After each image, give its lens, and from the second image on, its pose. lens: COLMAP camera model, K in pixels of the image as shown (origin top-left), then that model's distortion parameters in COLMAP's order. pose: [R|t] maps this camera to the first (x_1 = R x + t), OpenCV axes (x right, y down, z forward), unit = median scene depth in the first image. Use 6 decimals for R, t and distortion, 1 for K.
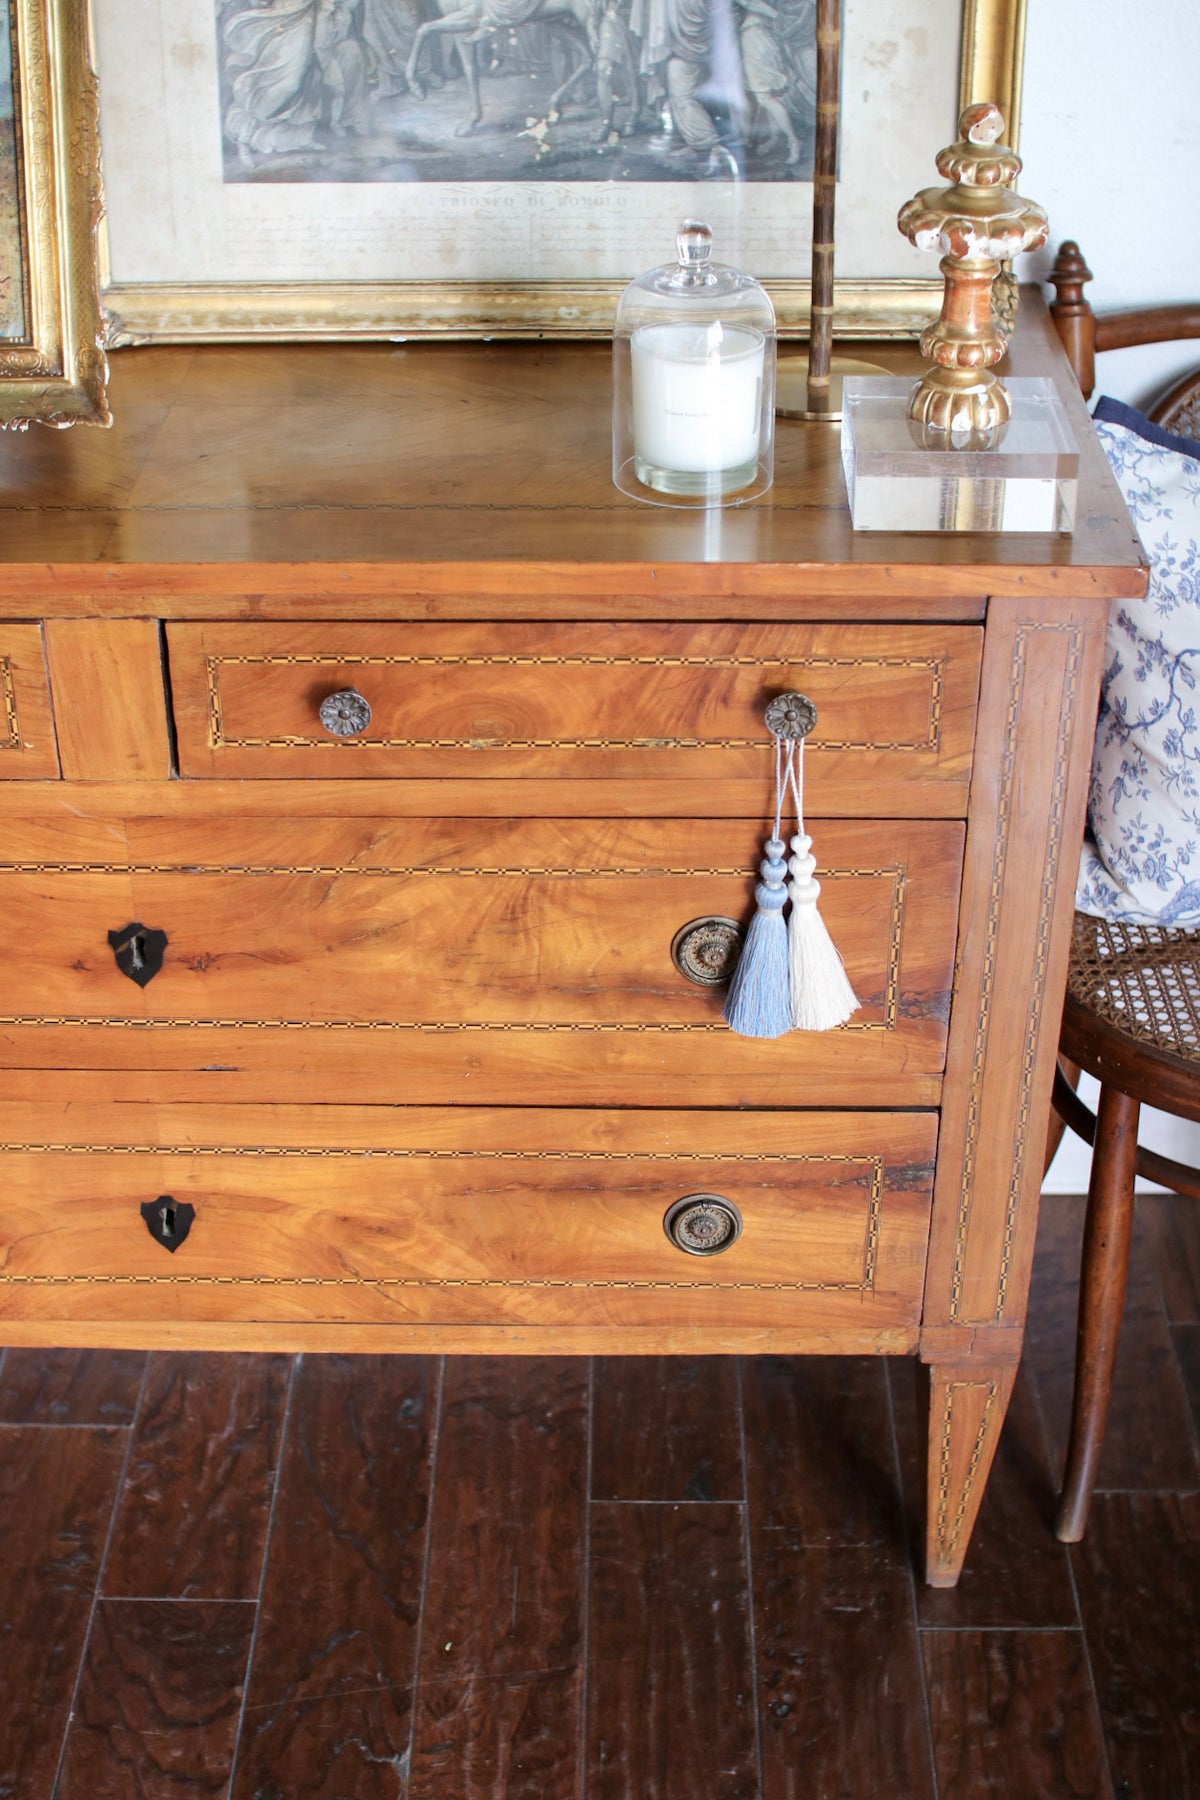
lens RADIAL K [[2544.4, 0, 600.0], [0, 2544.4, 900.0], [0, 0, 1]] dist [-0.176627, 0.217455]
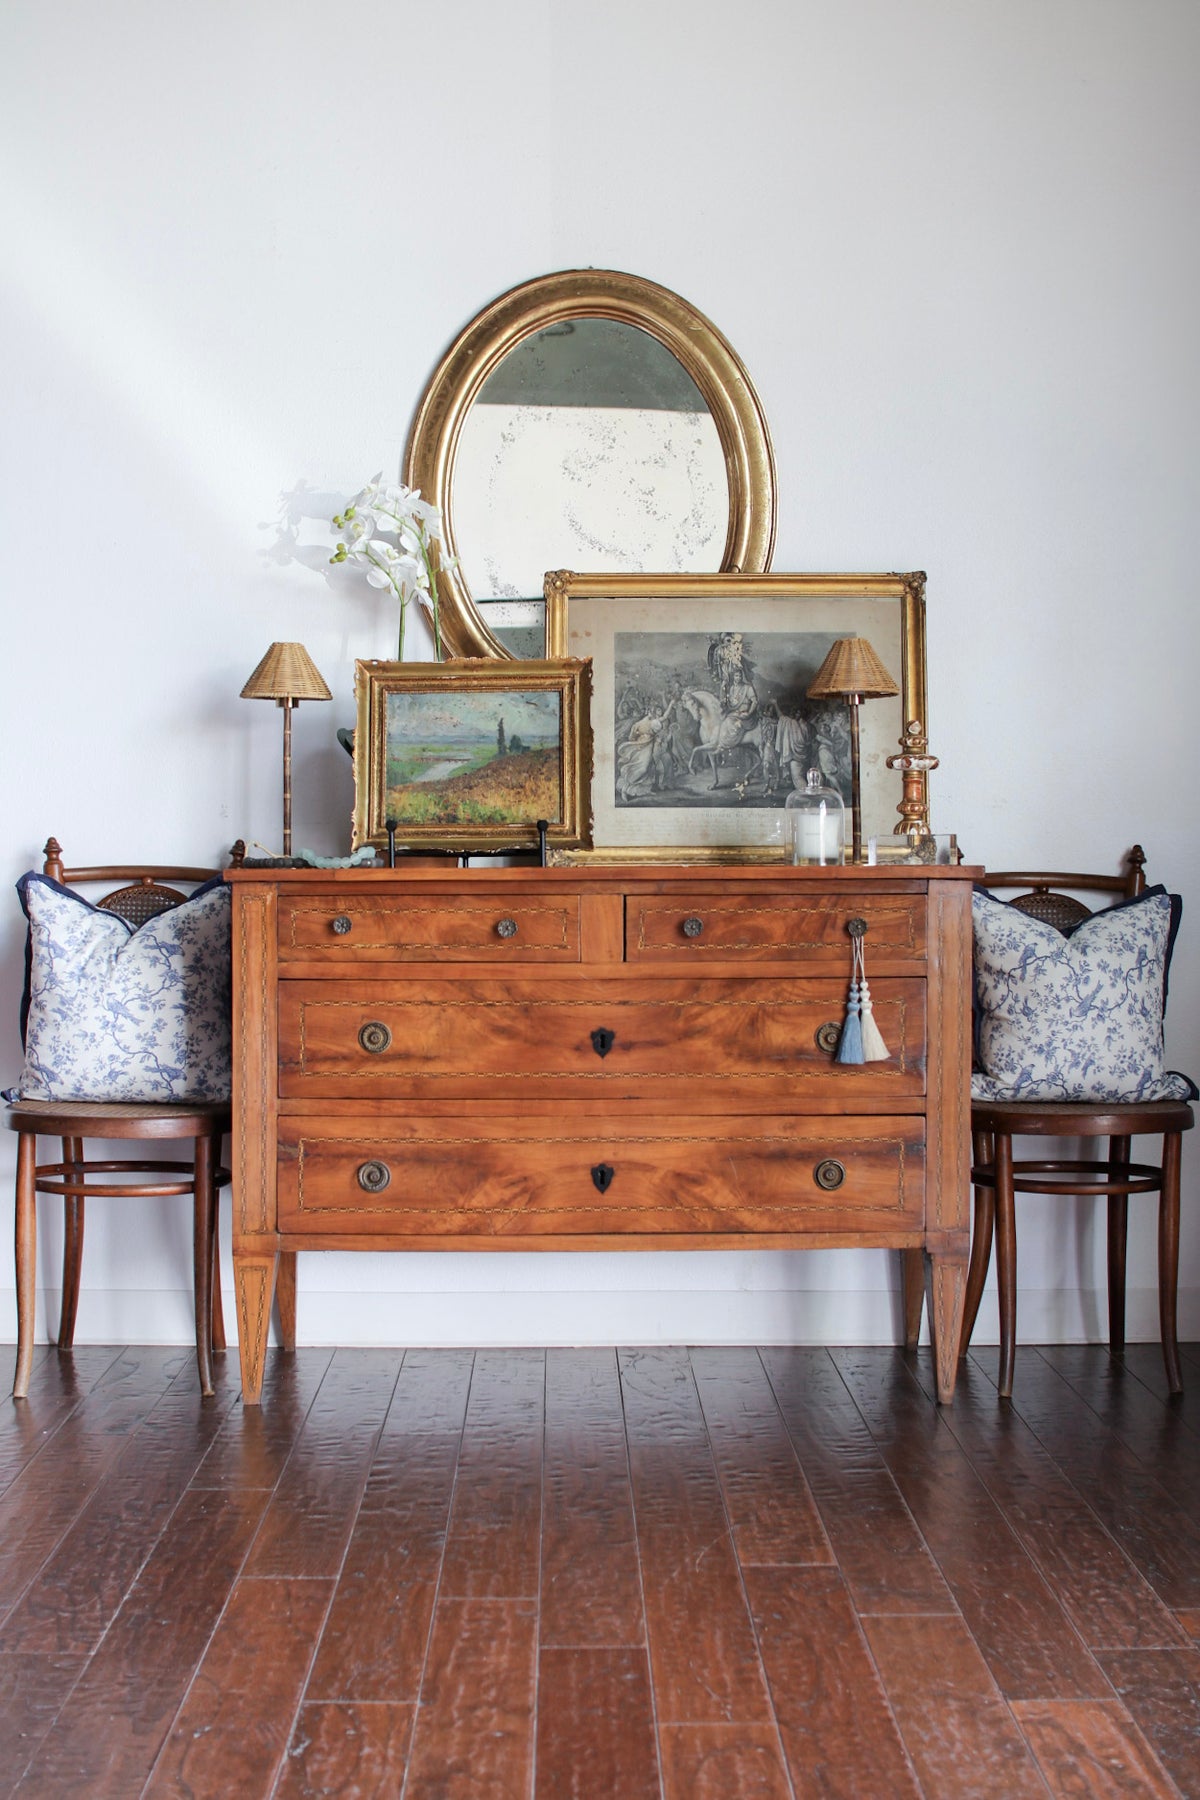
lens RADIAL K [[2568.7, 0, 600.0], [0, 2568.7, 900.0], [0, 0, 1]] dist [-0.183719, 0.260016]
pose [[0.999694, -0.000710, 0.024737, -0.233774], [0.013418, 0.855451, -0.517711, 1.147723], [-0.020793, 0.517884, 0.855198, -1.174866]]
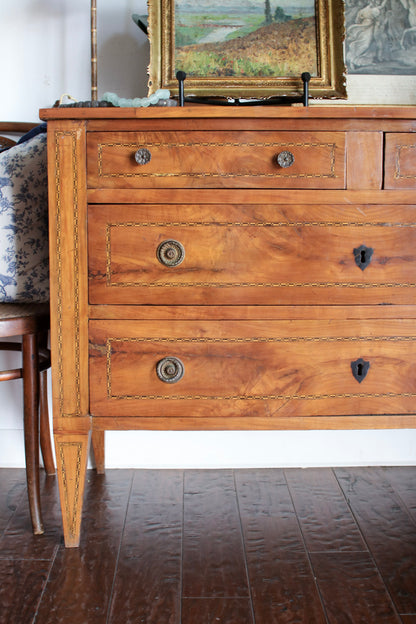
lens RADIAL K [[890.5, 0, 208.0], [0, 890.5, 312.0], [0, 0, 1]] dist [-0.183719, 0.260016]
pose [[0.999620, -0.004077, 0.027260, -0.370565], [0.014401, 0.920524, -0.390420, 0.455716], [-0.023502, 0.390664, 0.920233, 0.070454]]
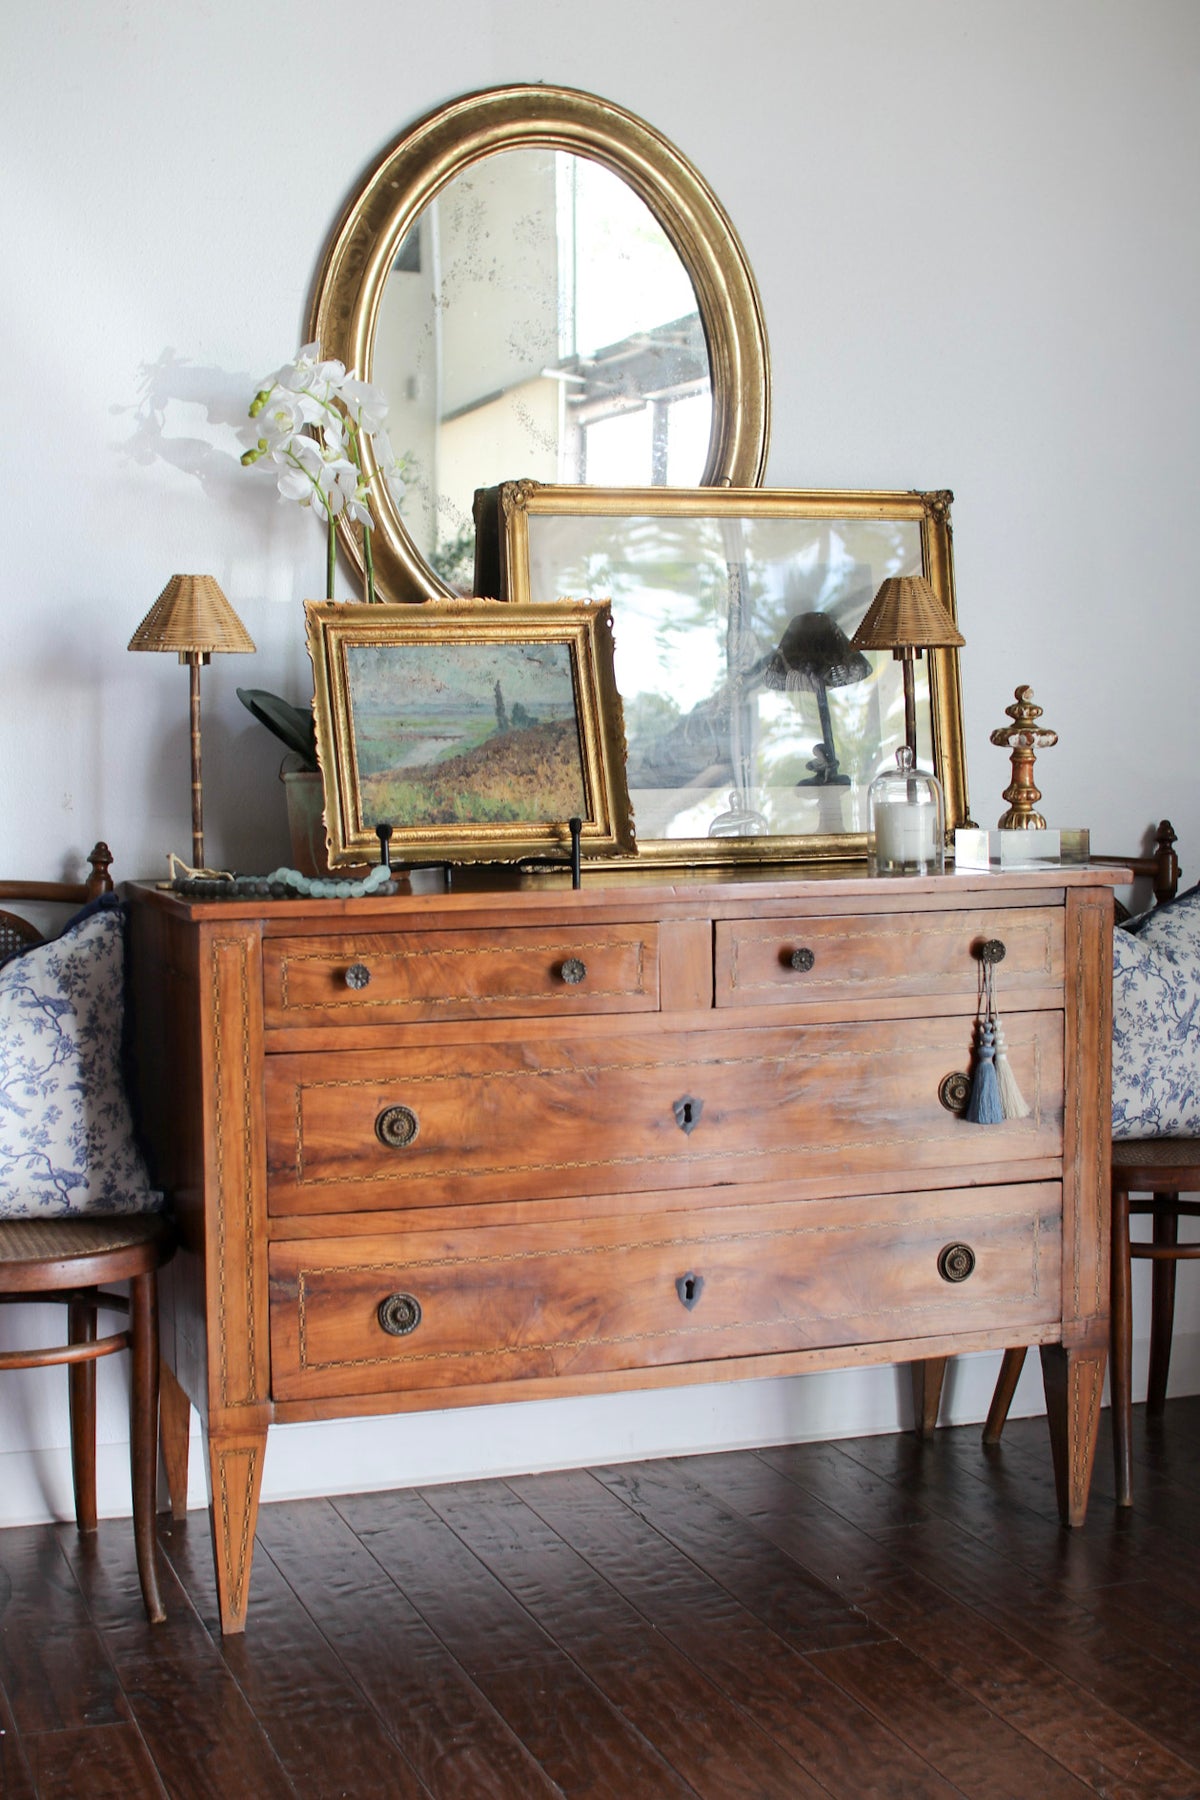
lens RADIAL K [[2544.4, 0, 600.0], [0, 2544.4, 900.0], [0, 0, 1]] dist [-0.176627, 0.217455]
pose [[0.939427, -0.033634, 0.341096, -0.840515], [0.189608, 0.880027, -0.435432, 0.659542], [-0.285528, 0.473731, 0.833098, -0.612099]]
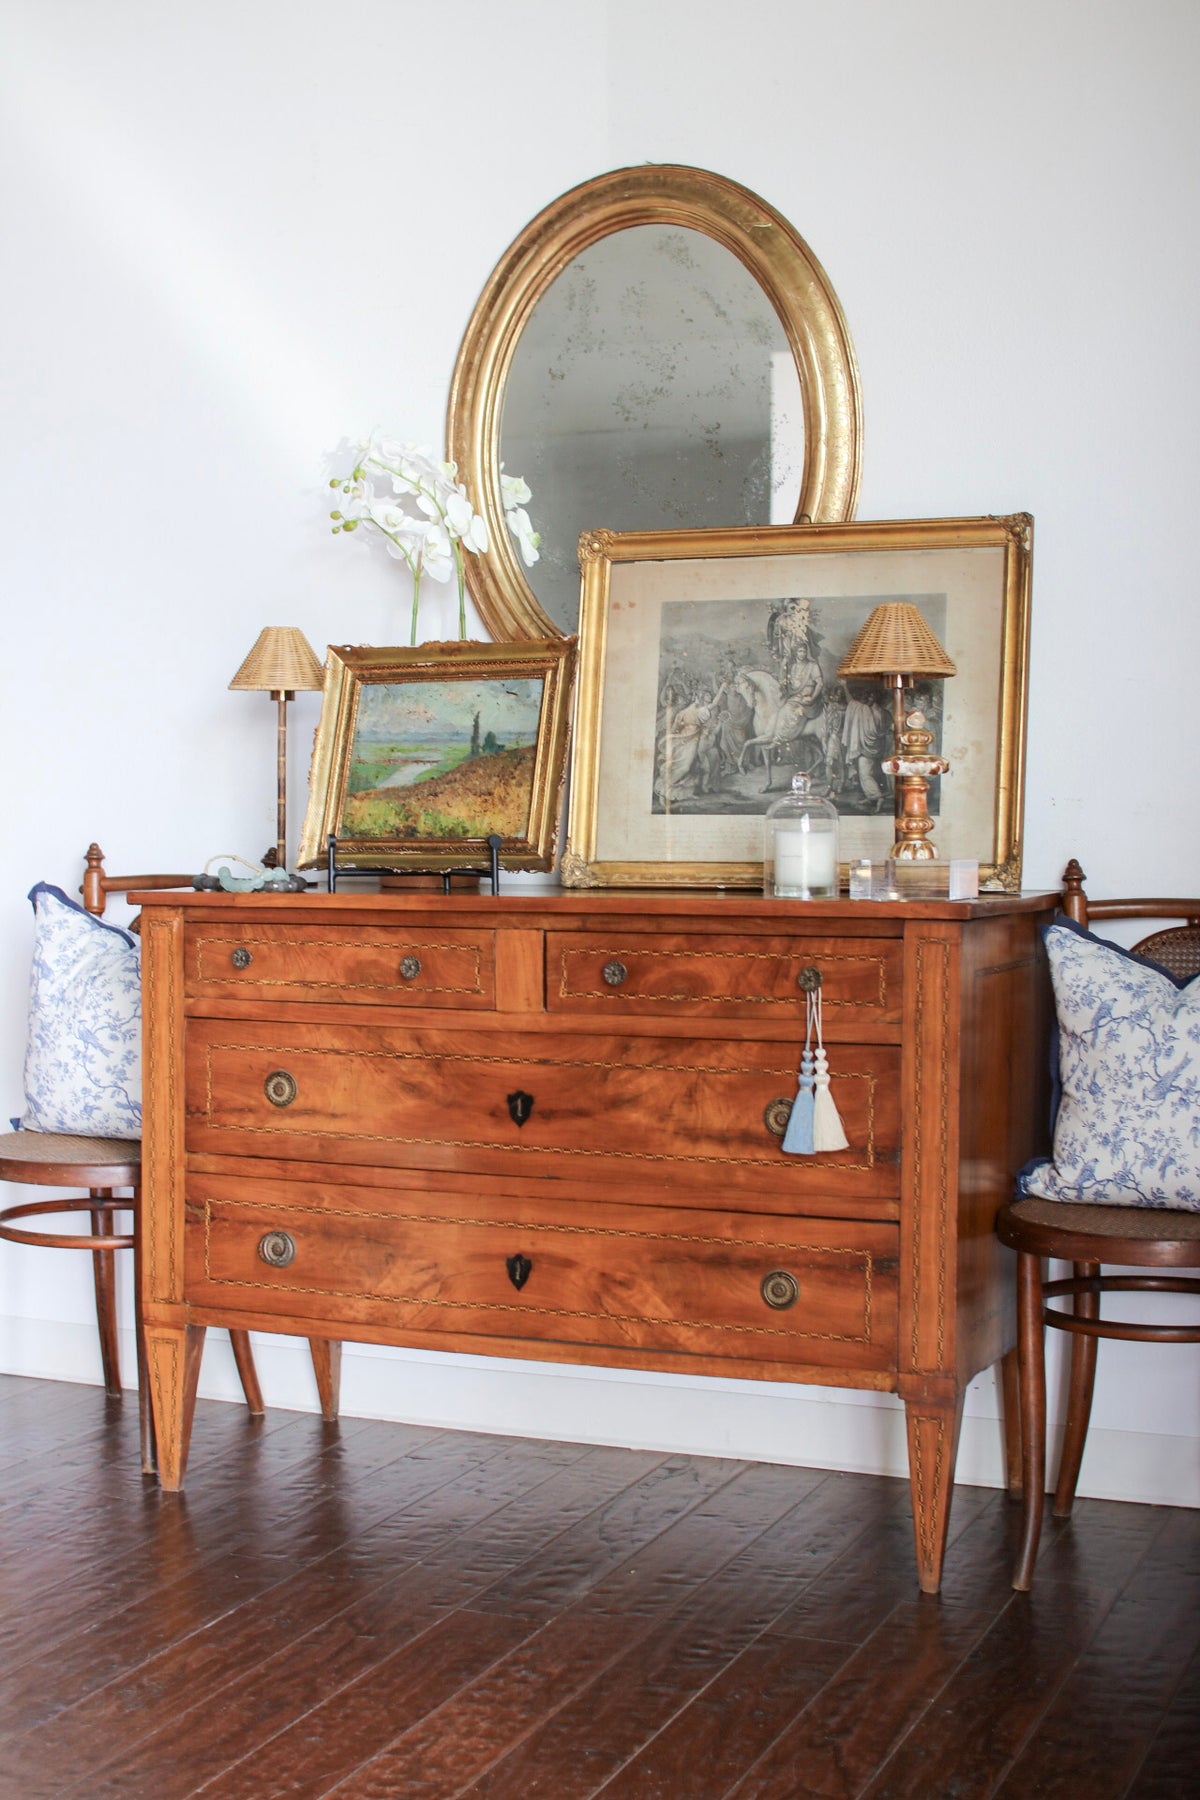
lens RADIAL K [[2500.9, 0, 600.0], [0, 2500.9, 900.0], [0, 0, 1]] dist [-0.163421, 0.115440]
pose [[0.924921, 0.017430, -0.379759, 0.612899], [-0.201935, 0.868889, -0.451944, 0.738301], [0.322091, 0.494700, 0.807174, -0.668778]]
